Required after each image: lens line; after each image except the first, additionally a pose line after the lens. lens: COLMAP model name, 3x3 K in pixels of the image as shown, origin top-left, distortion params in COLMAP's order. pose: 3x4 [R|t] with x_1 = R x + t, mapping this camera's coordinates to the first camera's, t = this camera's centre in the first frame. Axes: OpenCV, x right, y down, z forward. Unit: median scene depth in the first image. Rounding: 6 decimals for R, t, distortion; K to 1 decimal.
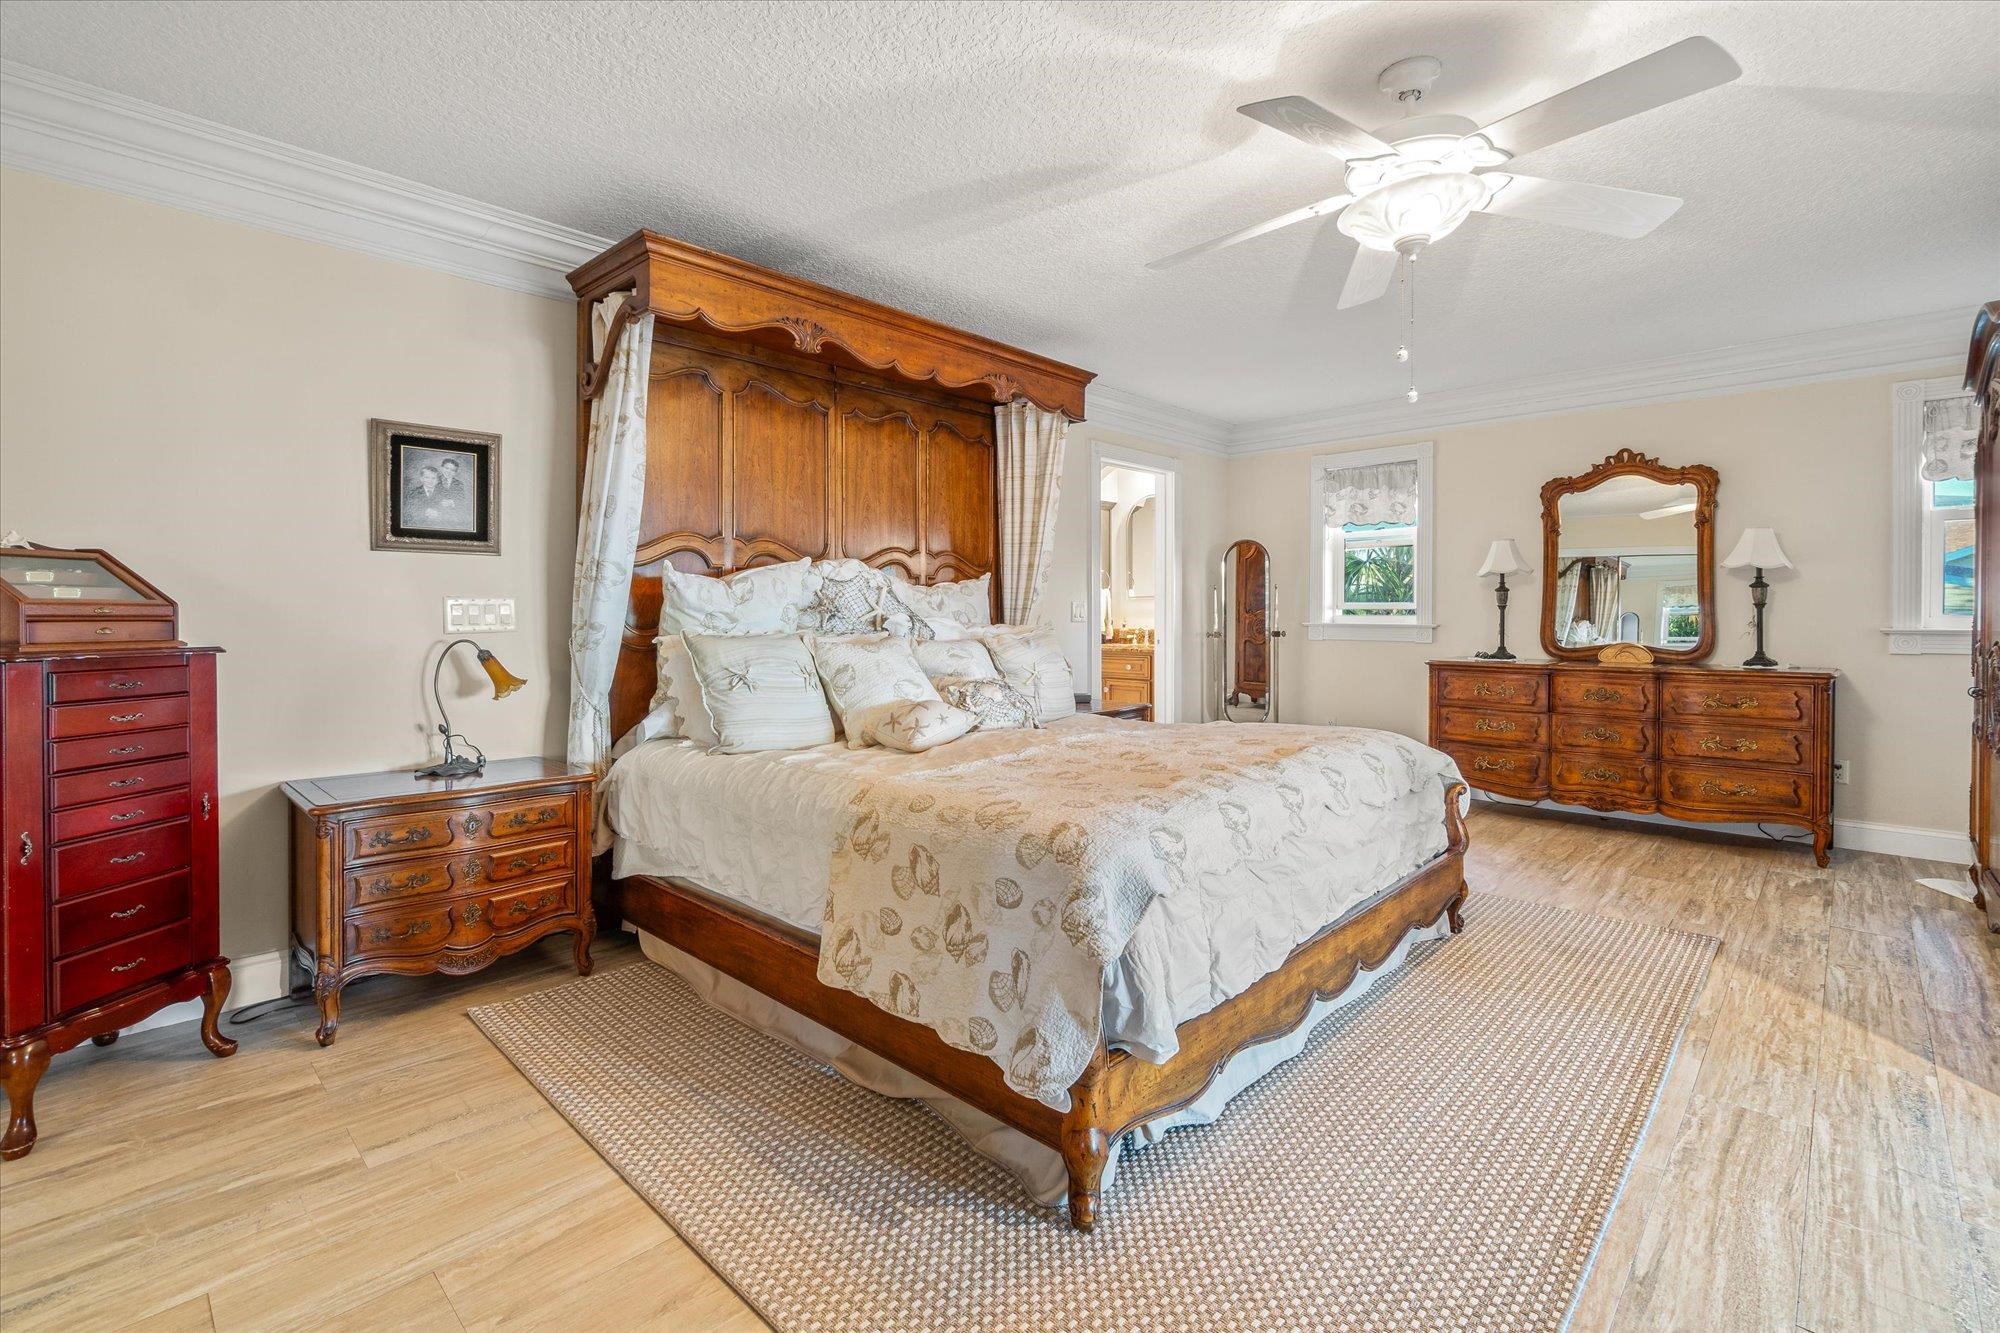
lens RADIAL K [[900.1, 0, 990.0], [0, 900.1, 627.5], [0, 0, 1]] dist [-0.003721, 0.002045]
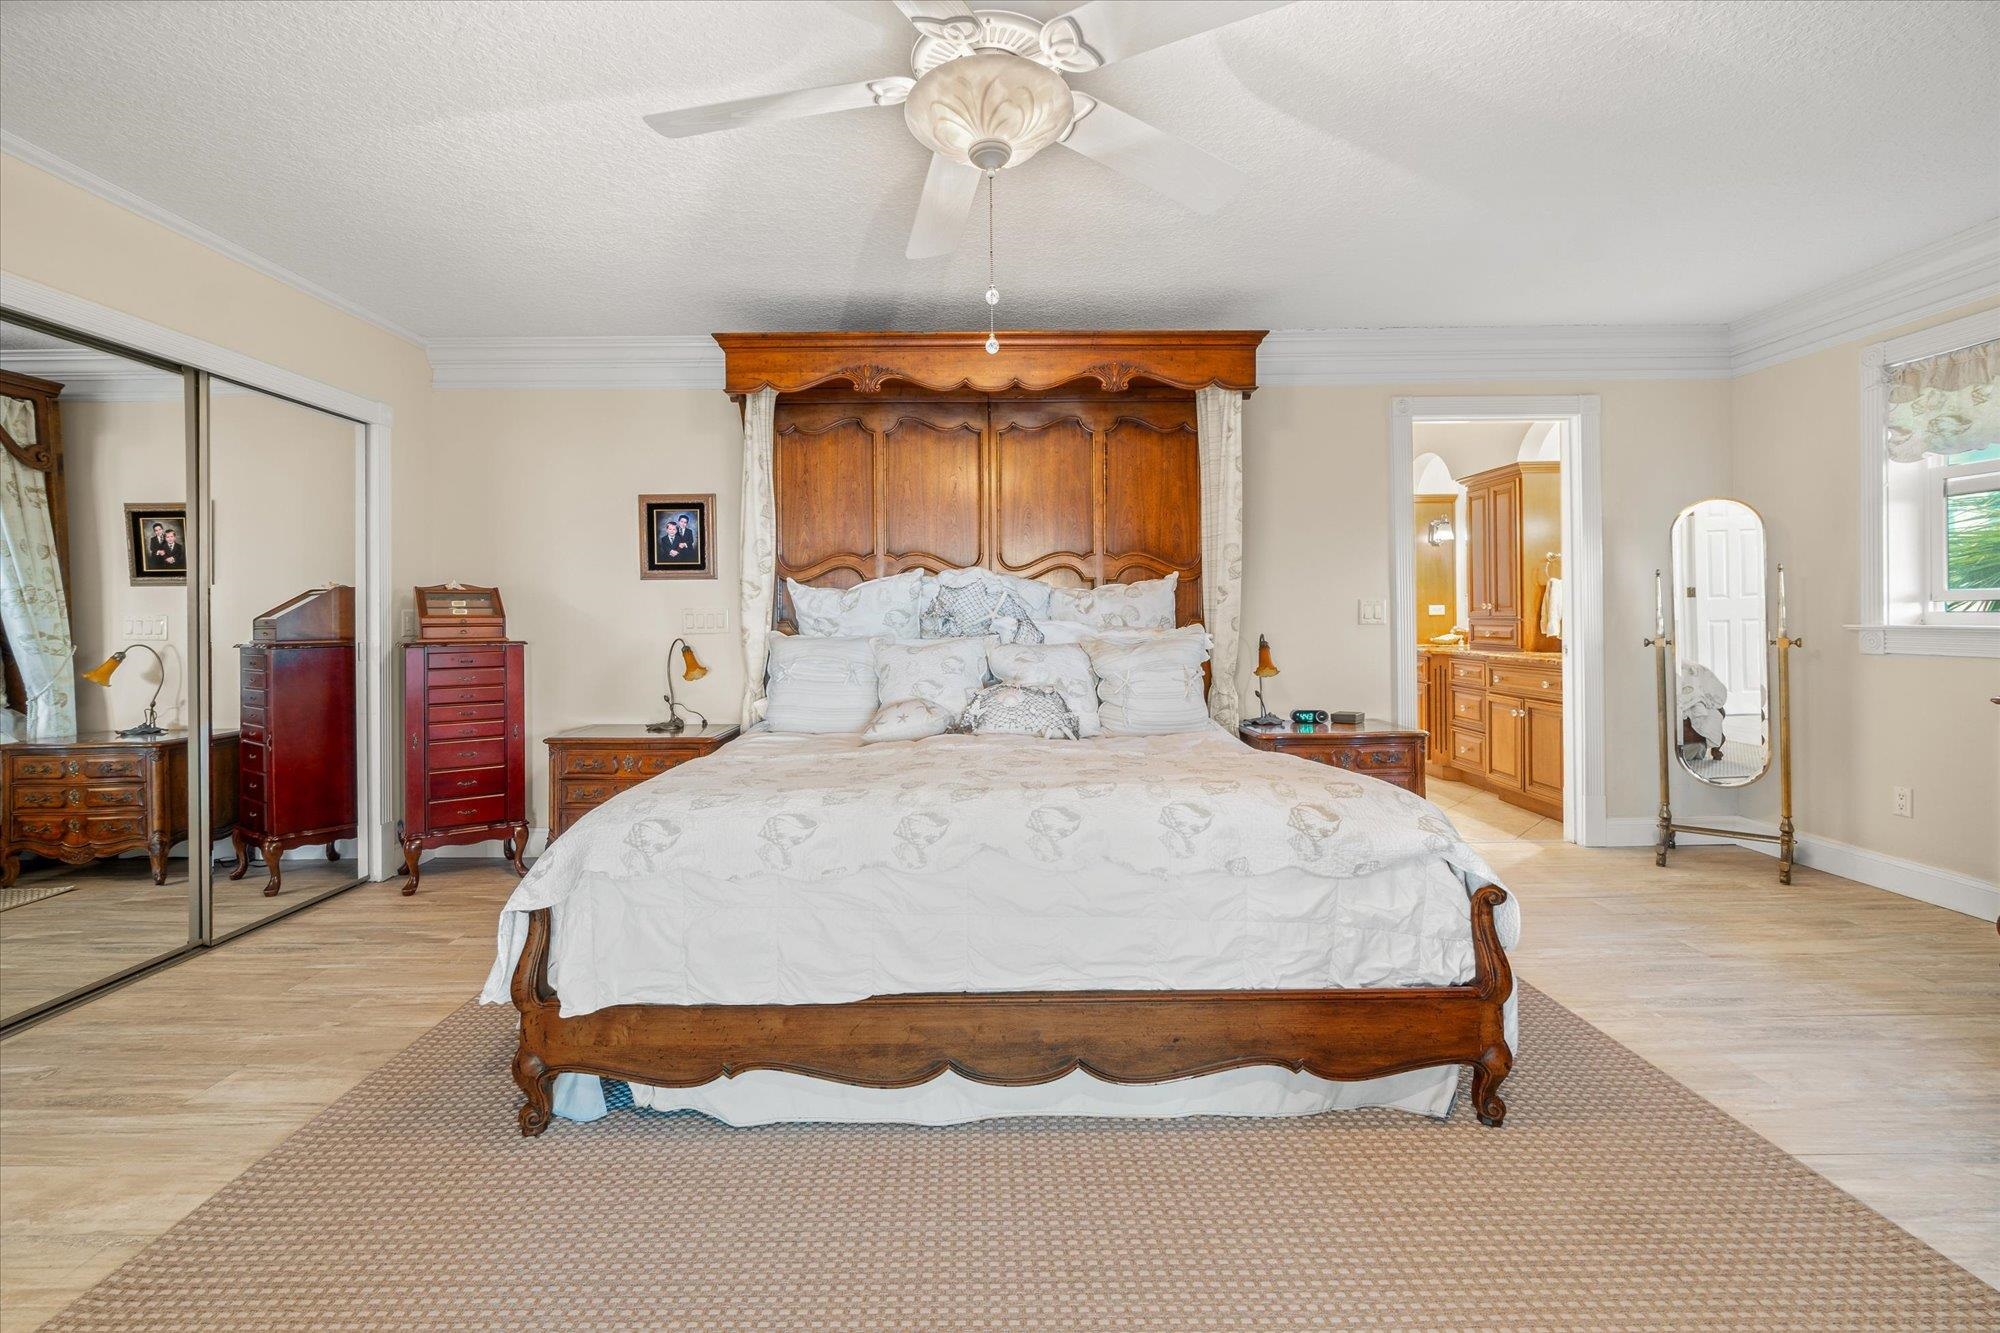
lens RADIAL K [[900.1, 0, 997.8], [0, 900.1, 612.8], [0, 0, 1]] dist [-0.003721, 0.002045]
pose [[0.692419, -0.009523, -0.721433, 0.625702], [-0.001794, 0.999887, -0.014920, -0.005421], [0.721493, 0.011625, 0.692324, 0.270619]]
